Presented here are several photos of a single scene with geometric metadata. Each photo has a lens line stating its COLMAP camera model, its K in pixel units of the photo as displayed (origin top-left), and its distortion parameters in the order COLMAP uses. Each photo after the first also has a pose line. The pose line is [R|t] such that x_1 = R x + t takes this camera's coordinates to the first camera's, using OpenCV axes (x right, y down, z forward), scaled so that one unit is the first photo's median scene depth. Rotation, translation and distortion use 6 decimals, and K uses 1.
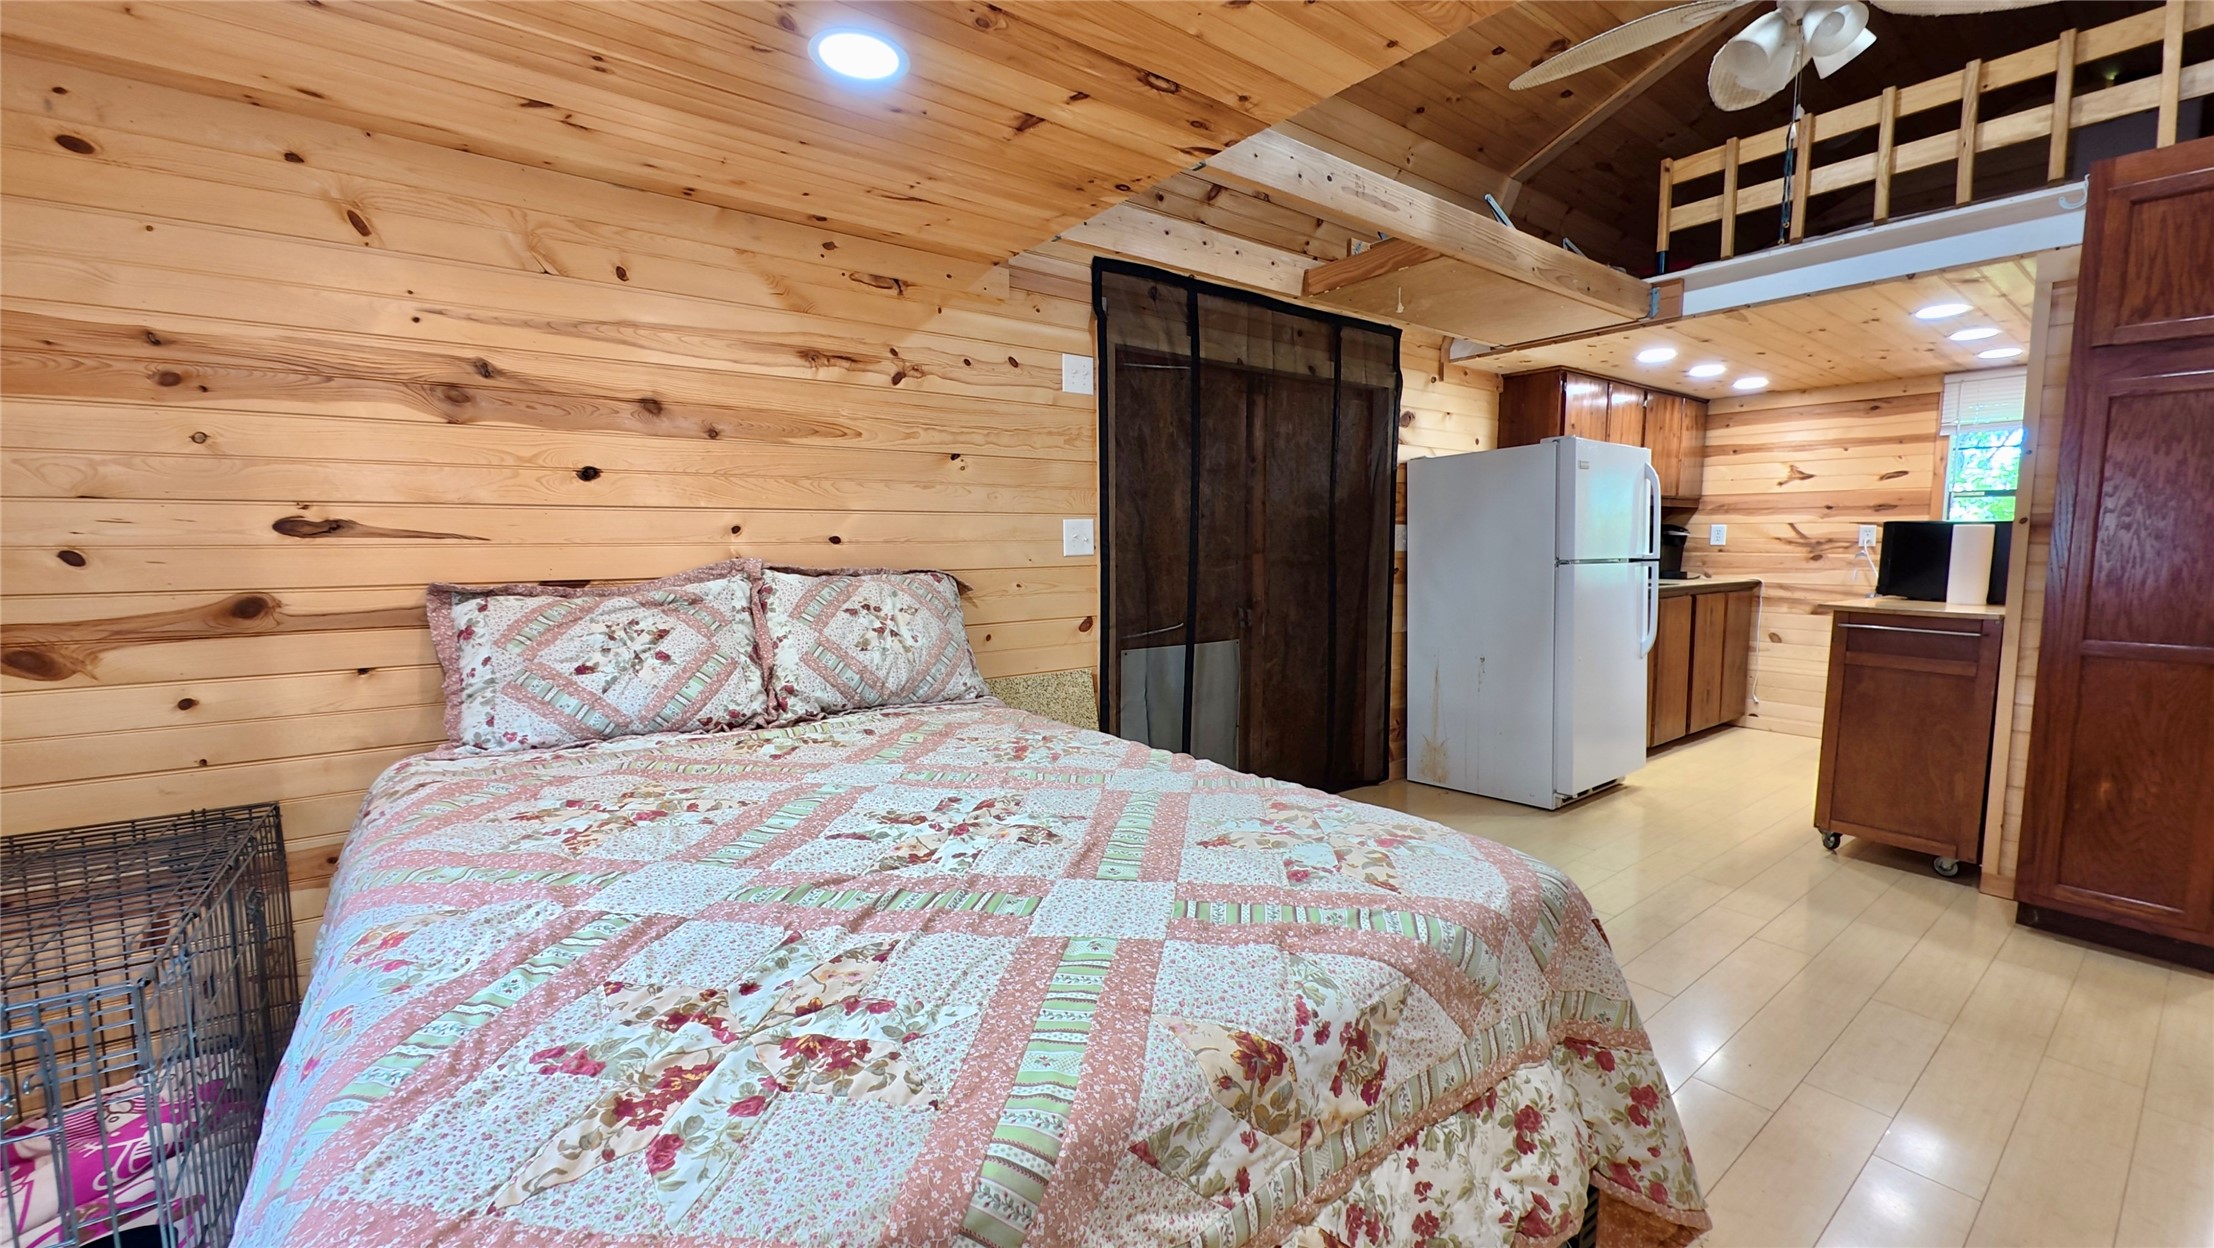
lens RADIAL K [[860.7, 0, 1113.8], [0, 860.7, 621.2], [0, 0, 1]] dist [-0.003764, -0.000138]
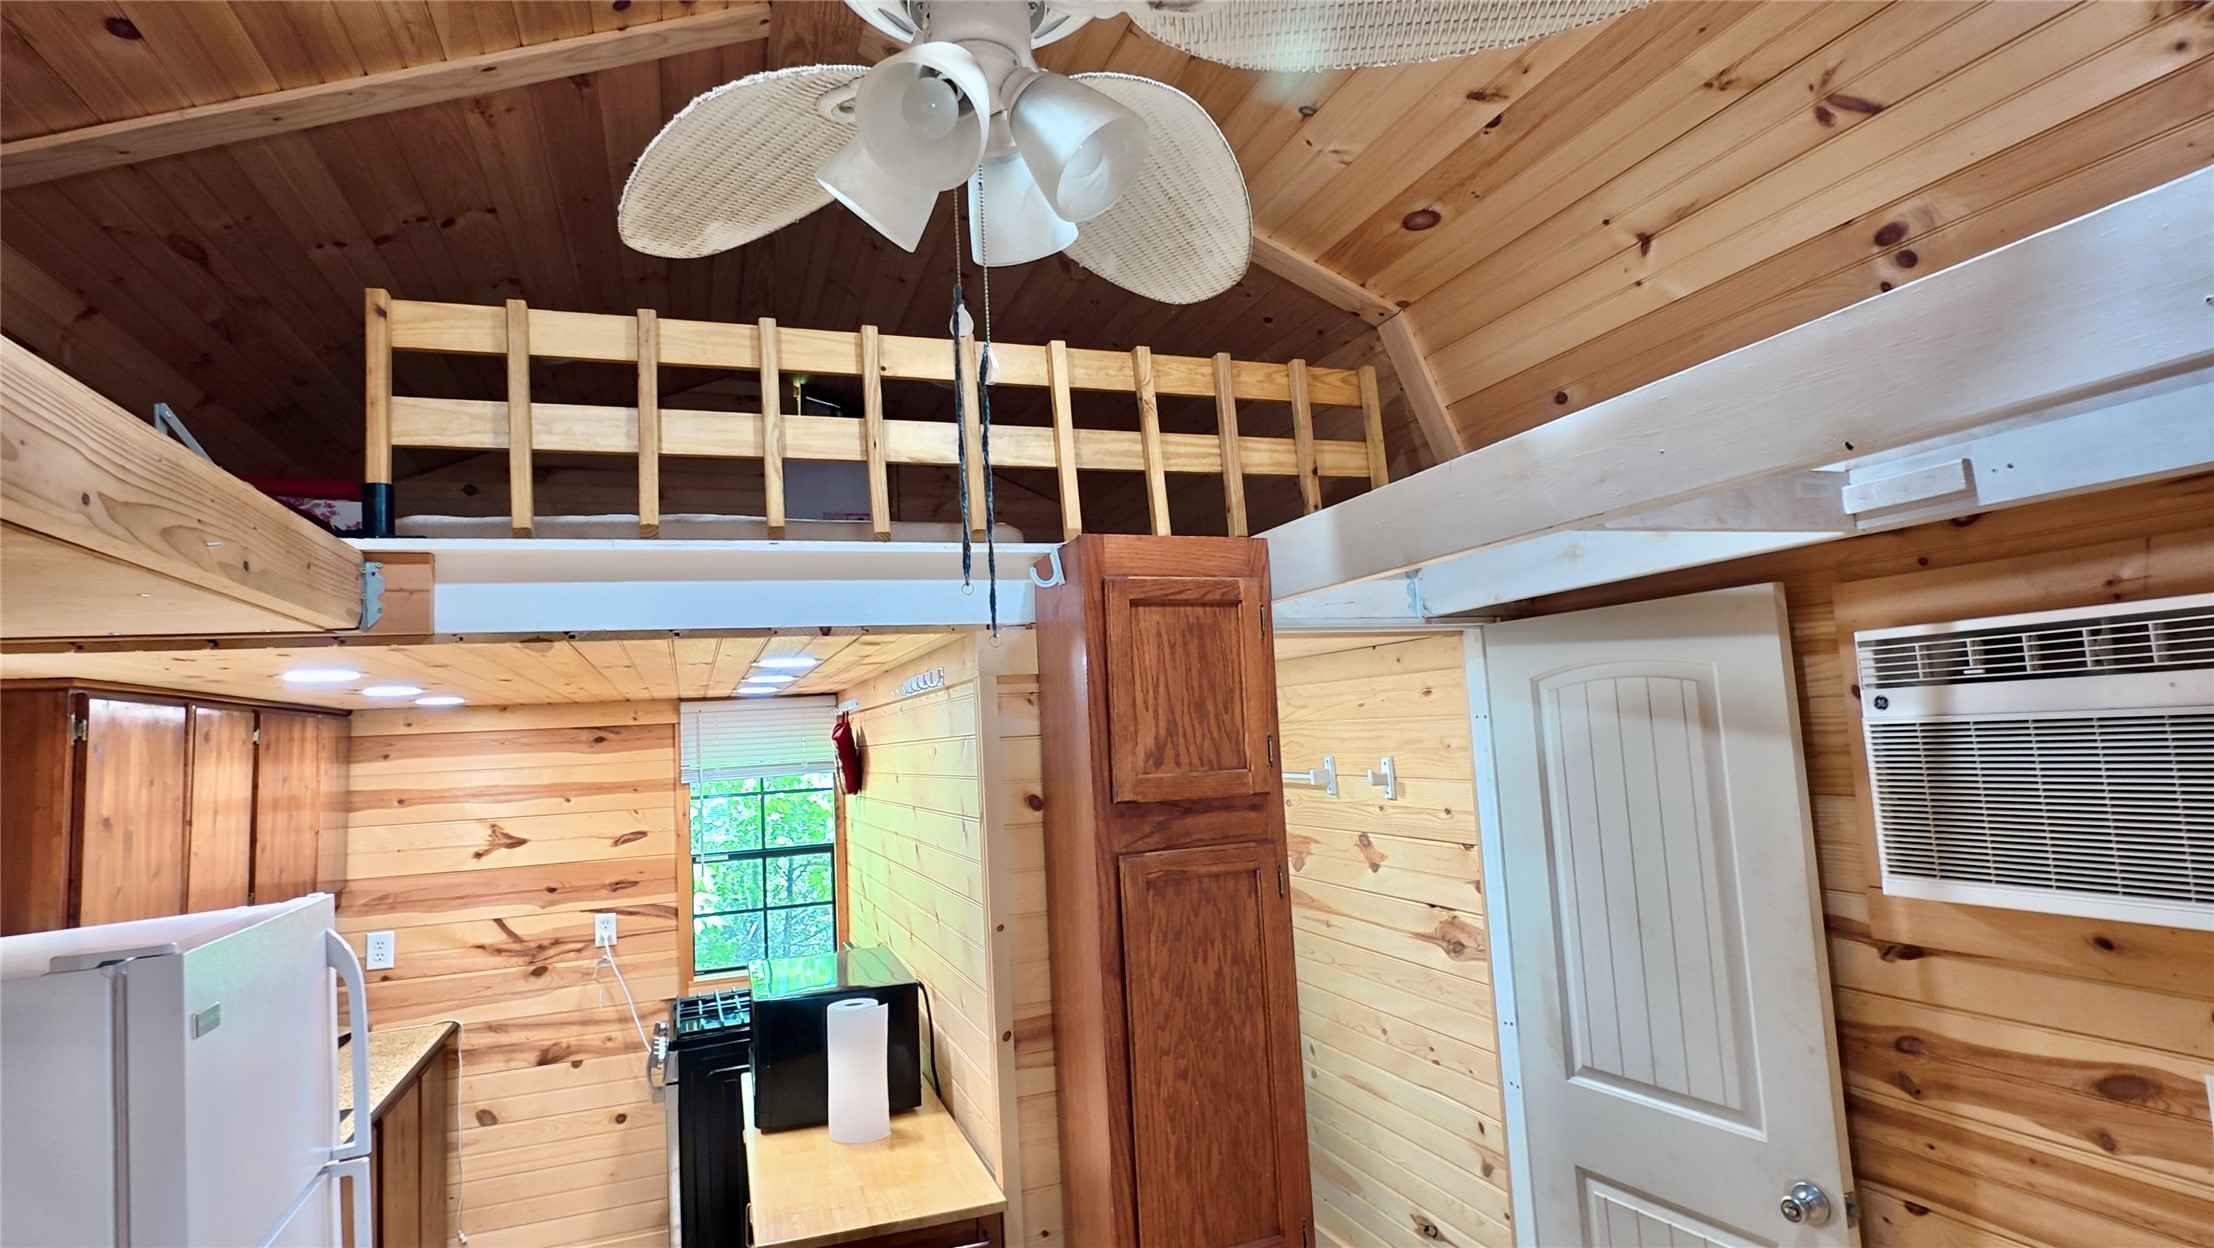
lens RADIAL K [[1102.7, 0, 1103.8], [0, 1102.7, 622.6], [0, 0, 1]] dist [-0.000211, -0.001453]
pose [[0.282029, 0.083212, 0.955790, 0.209540], [0.143775, 0.981316, -0.127858, -0.235036], [-0.948572, 0.173479, 0.264796, 0.510516]]
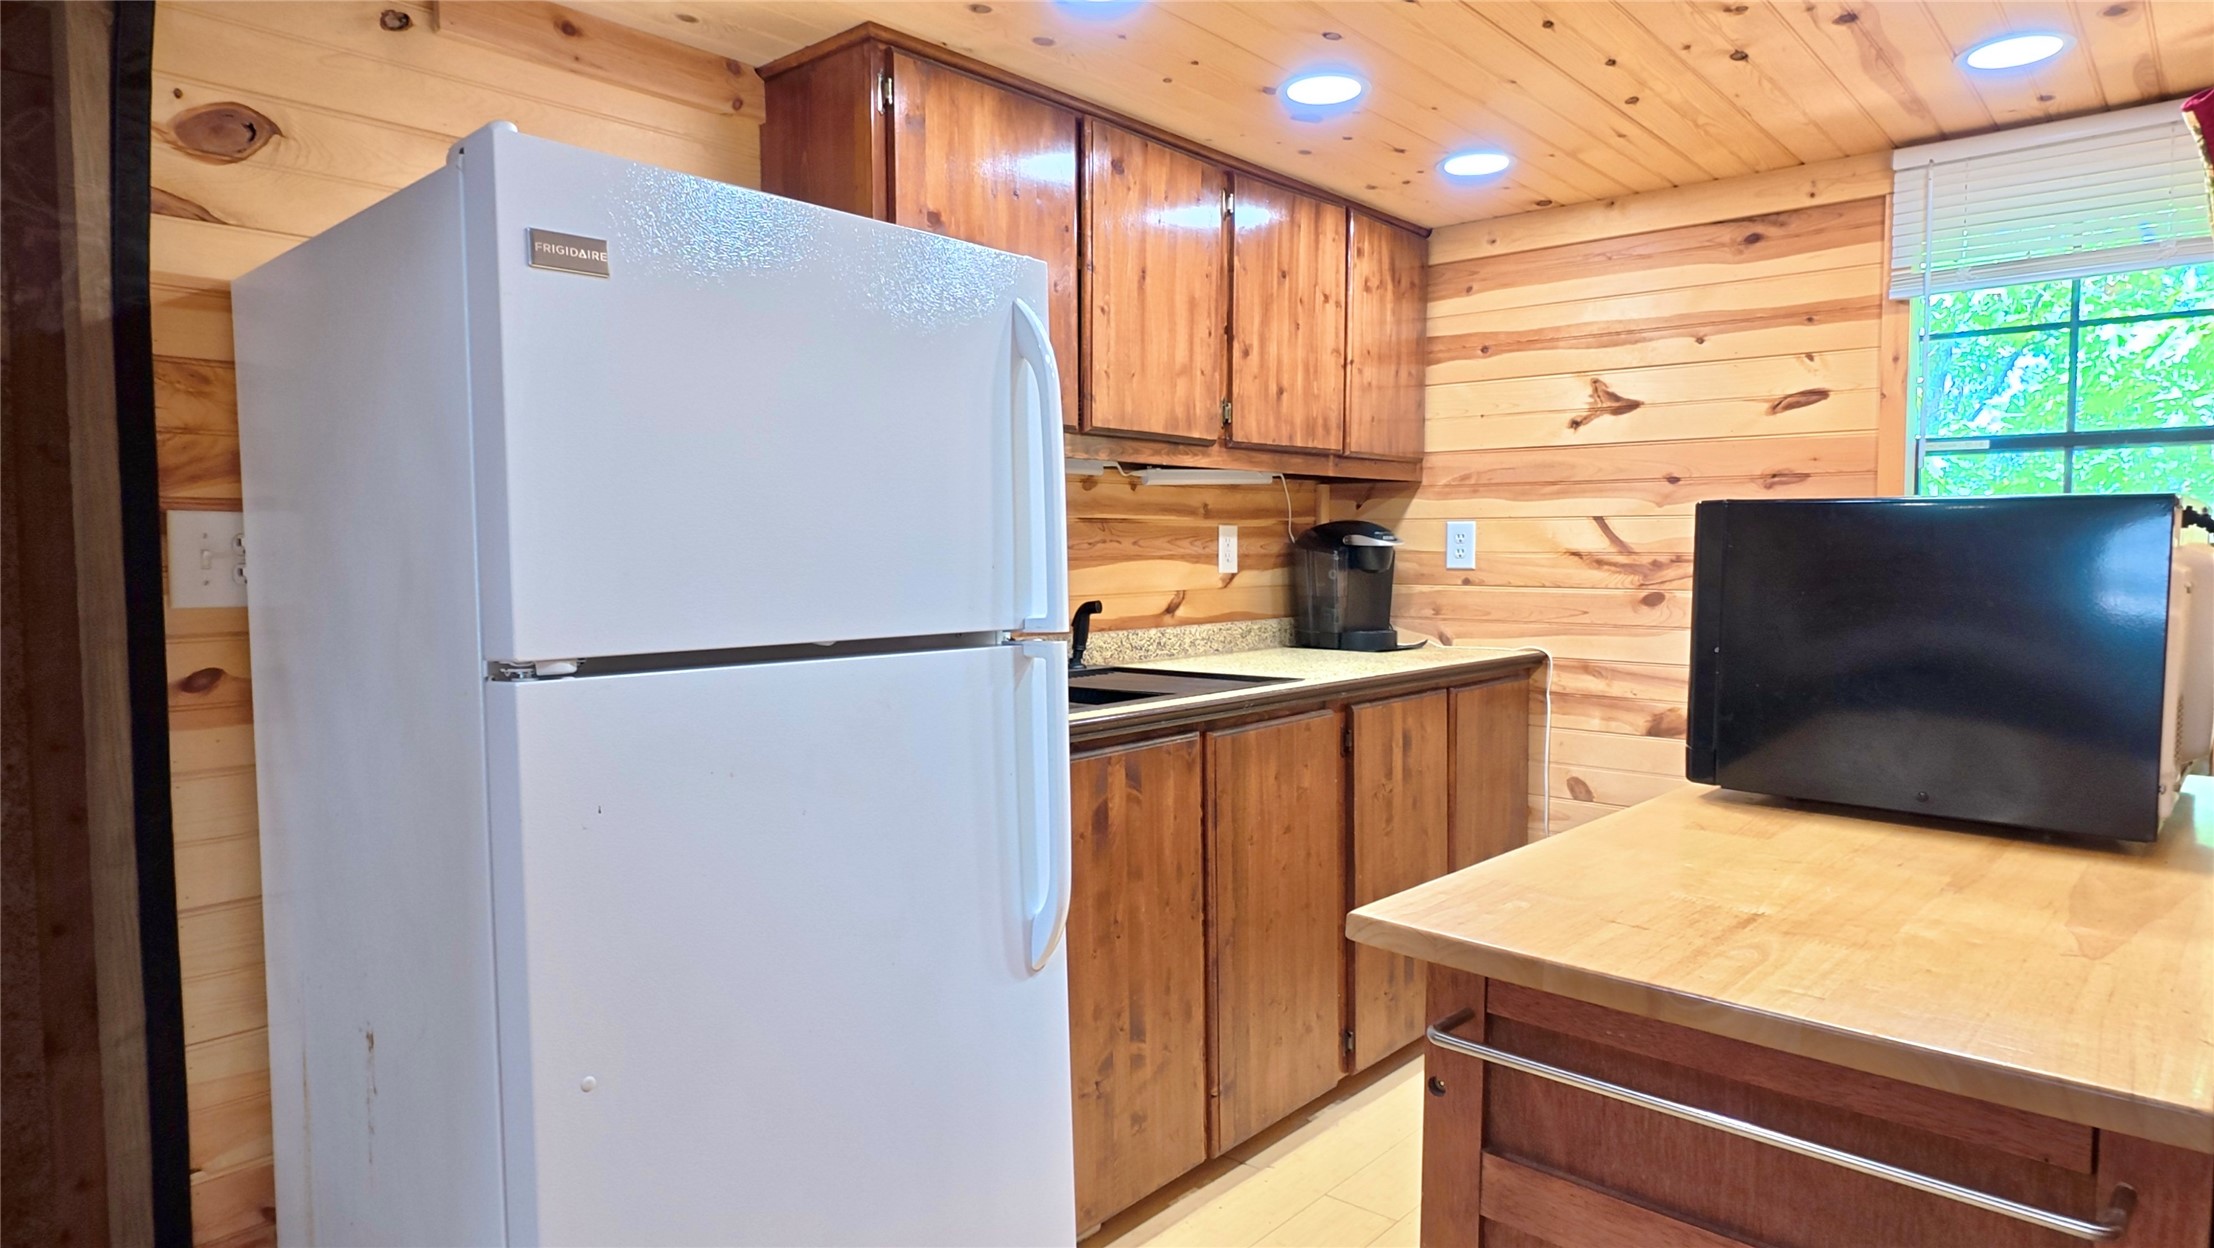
lens RADIAL K [[1288.7, 0, 1116.8], [0, 1288.7, 614.7], [0, 0, 1]] dist [-0.001175, -0.002887]
pose [[0.978052, -0.012314, 0.207997, 0.630012], [0.021166, 0.998960, -0.040389, -0.068245], [-0.207284, 0.043905, 0.977295, 0.643055]]
